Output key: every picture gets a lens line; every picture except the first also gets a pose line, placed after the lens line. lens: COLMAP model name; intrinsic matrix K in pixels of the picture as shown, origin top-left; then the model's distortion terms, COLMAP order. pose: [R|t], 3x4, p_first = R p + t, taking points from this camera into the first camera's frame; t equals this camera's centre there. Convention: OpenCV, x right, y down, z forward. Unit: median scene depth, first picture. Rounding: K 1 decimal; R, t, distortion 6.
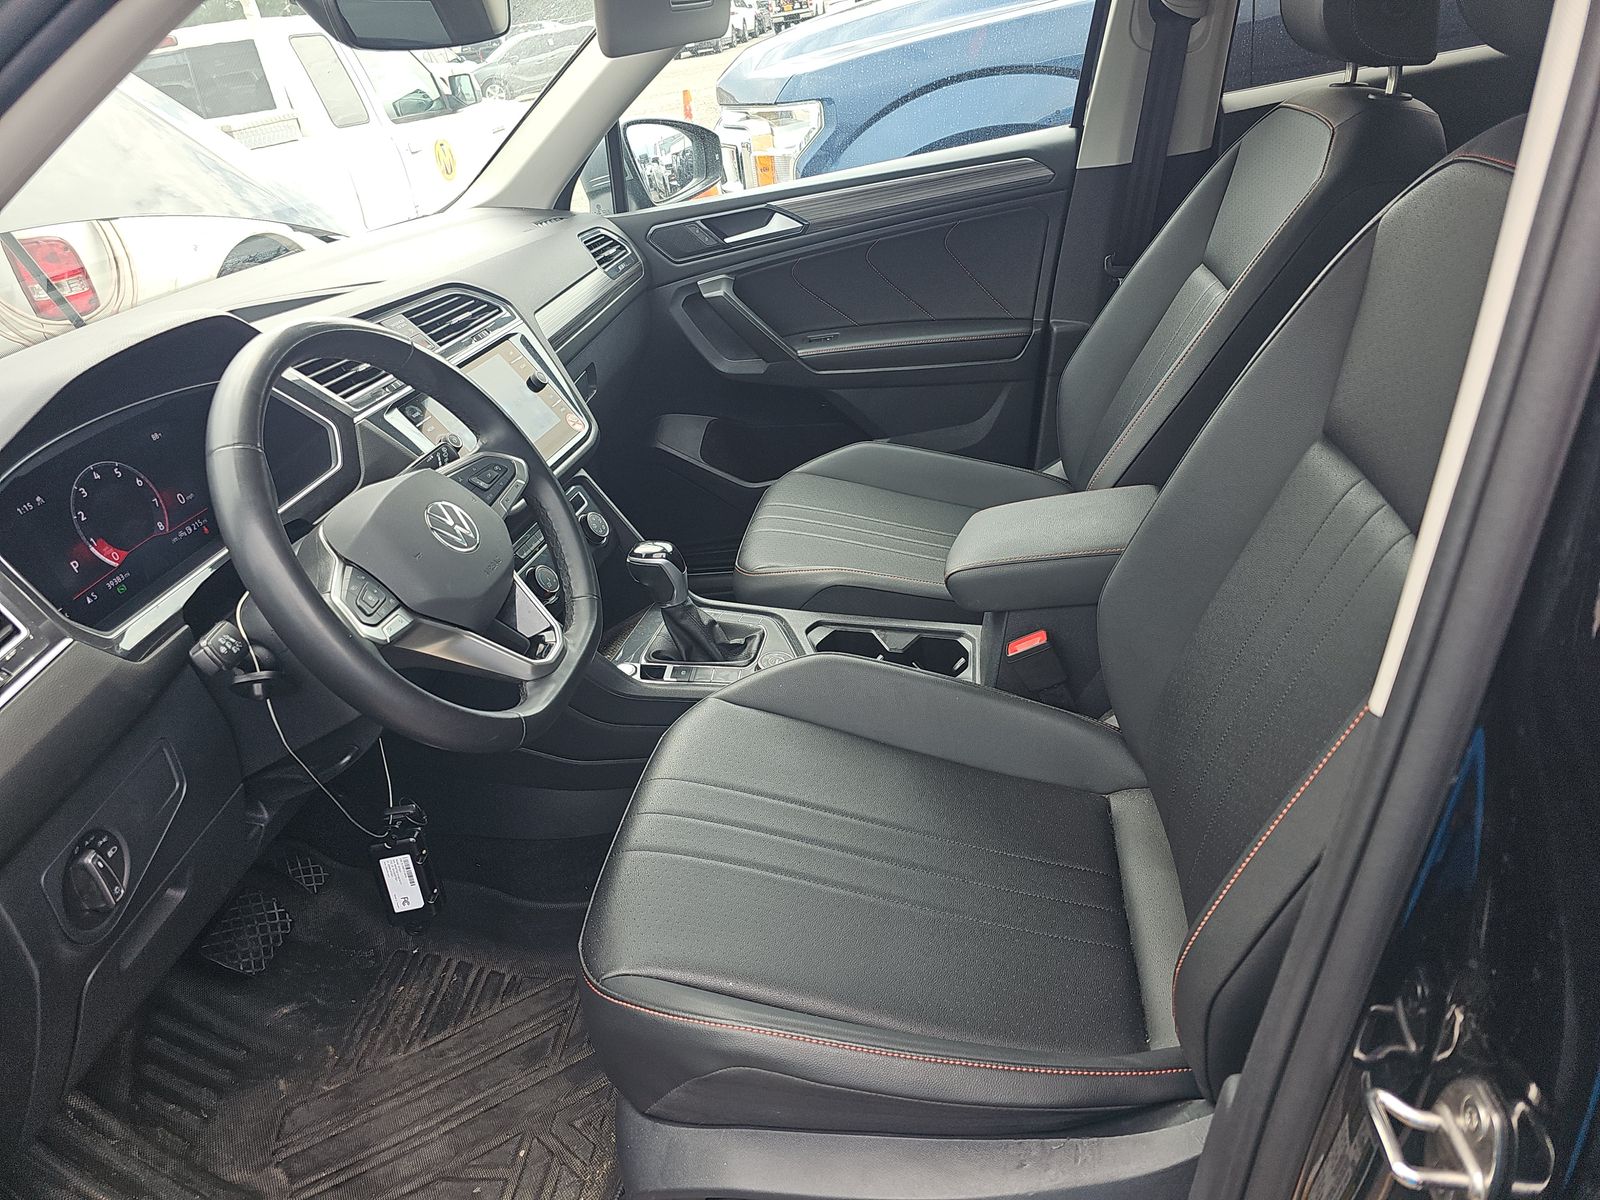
lens RADIAL K [[1092.1, 0, 800.0], [0, 1092.1, 600.0], [0, 0, 1]] dist [0.030860, -0.038895]
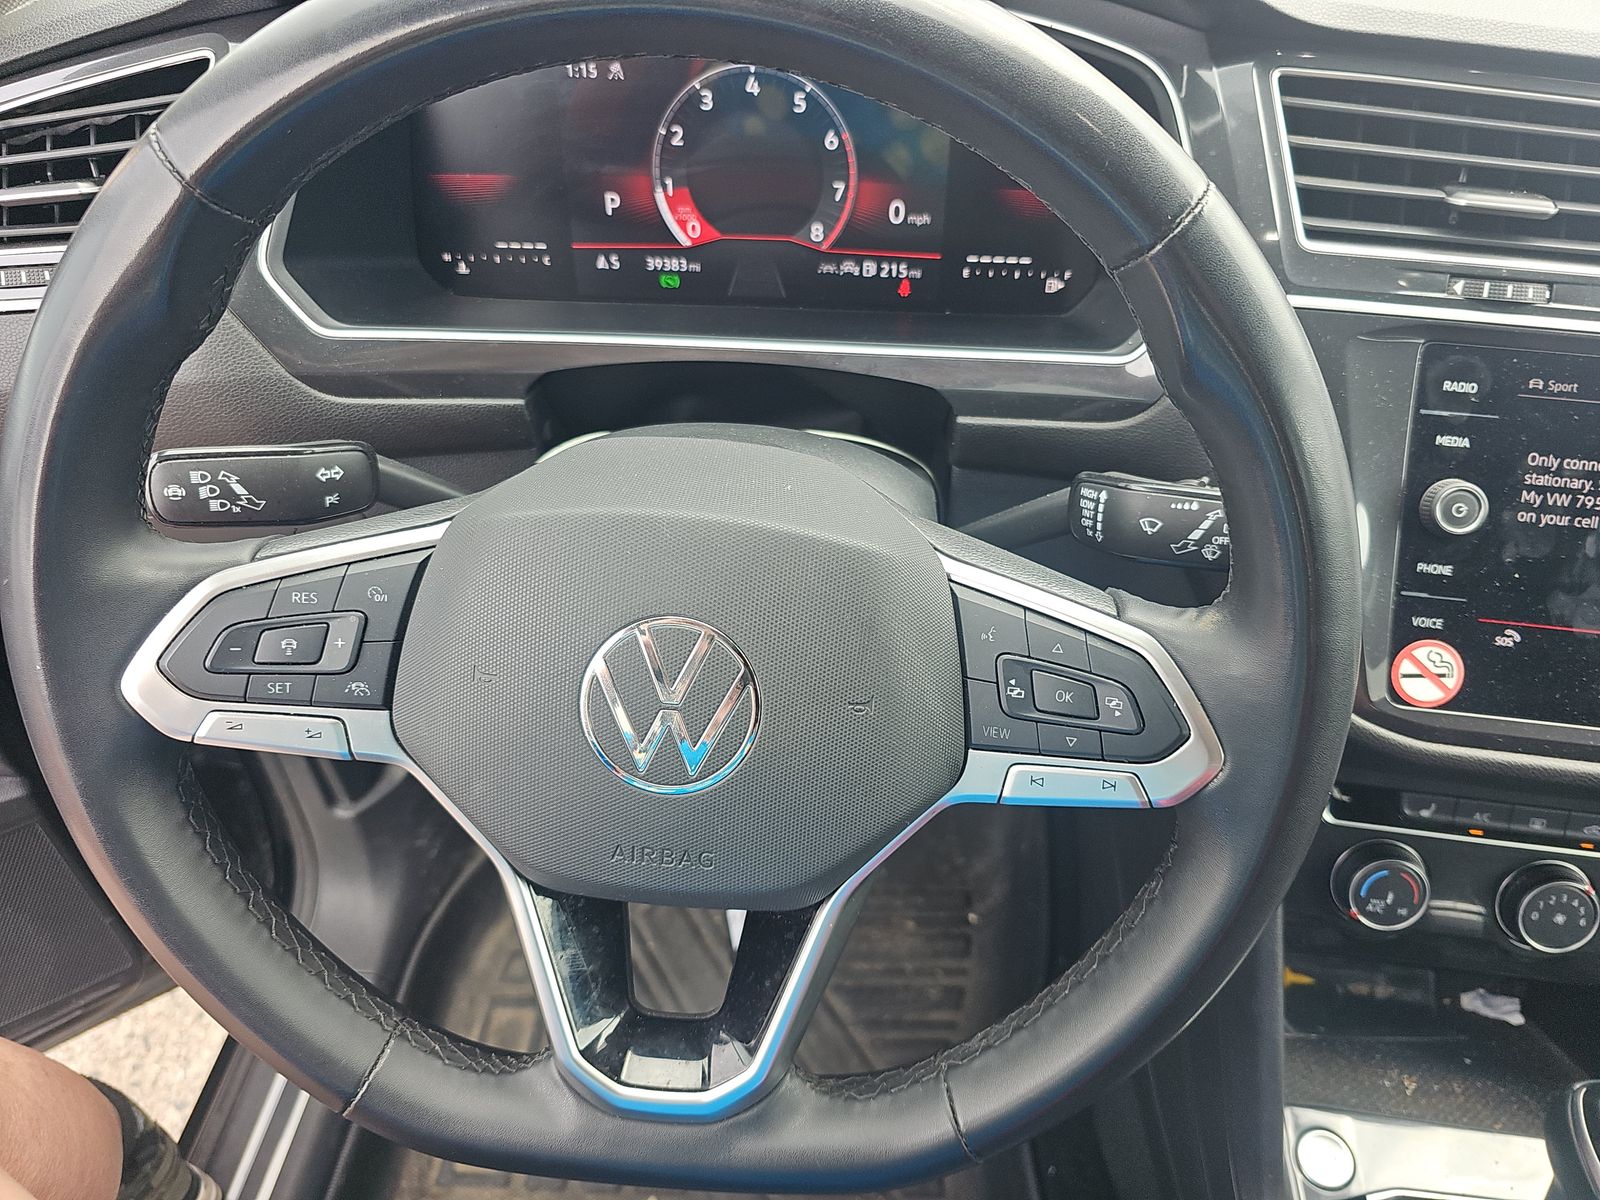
lens RADIAL K [[1092.1, 0, 800.0], [0, 1092.1, 600.0], [0, 0, 1]] dist [0.030860, -0.038895]
pose [[0.096157, 0.771117, -0.629391, -0.077935], [-0.491136, 0.586743, 0.643831, -0.217116], [0.865760, 0.247207, 0.435142, 0.578311]]
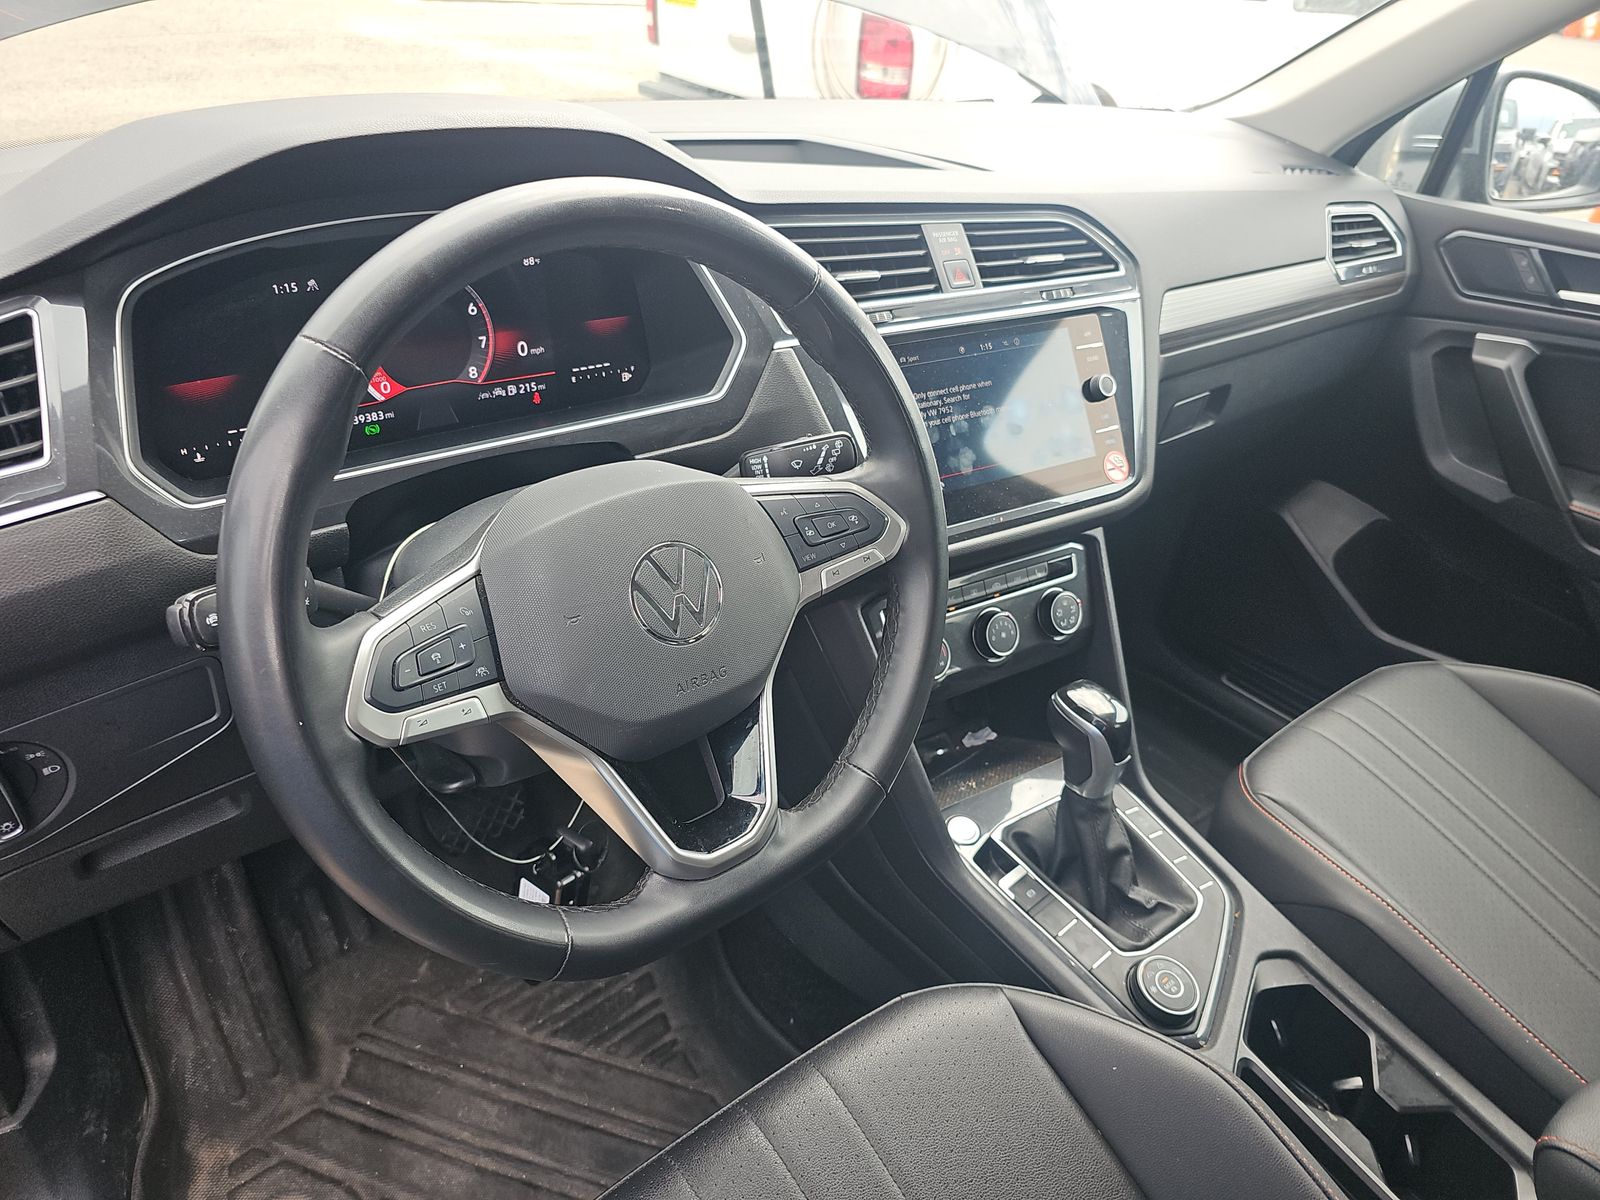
lens RADIAL K [[1083.4, 0, 777.0], [0, 1083.4, 584.6], [0, 0, 1]] dist [0.028633, -0.025460]
pose [[0.707609, 0.516040, -0.482692, 0.001723], [-0.477425, 0.852766, 0.211792, -0.144941], [0.520917, 0.080583, 0.849795, 0.349161]]
